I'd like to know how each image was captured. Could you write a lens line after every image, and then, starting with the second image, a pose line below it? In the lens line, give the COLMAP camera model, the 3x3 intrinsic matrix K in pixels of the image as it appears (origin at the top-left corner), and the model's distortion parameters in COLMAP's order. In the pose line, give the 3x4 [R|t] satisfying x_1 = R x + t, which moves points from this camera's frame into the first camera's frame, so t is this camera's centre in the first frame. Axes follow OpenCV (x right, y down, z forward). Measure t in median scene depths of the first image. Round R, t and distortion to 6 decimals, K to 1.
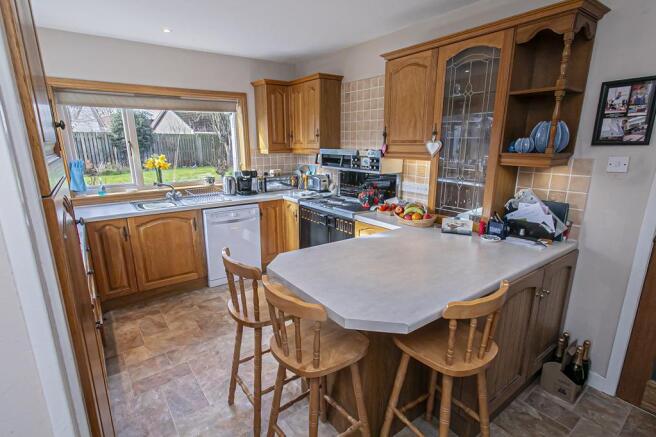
lens RADIAL K [[319.2, 0, 328.6], [0, 319.2, 218.4], [0, 0, 1]] dist [-0.007012, -0.000192]
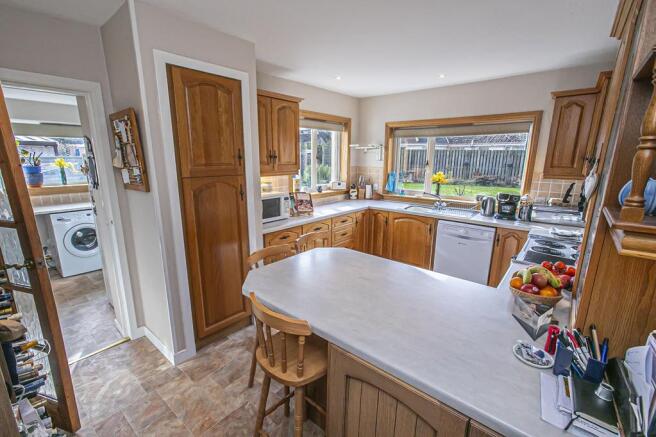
lens RADIAL K [[287.0, 0, 329.0], [0, 287.0, 221.3], [0, 0, 1]] dist [-0.000409, -0.000047]
pose [[0.244423, 0.222995, -0.943679, 0.507856], [-0.241286, 0.956574, 0.163547, -0.095141], [0.939169, 0.187722, 0.287614, 0.301231]]
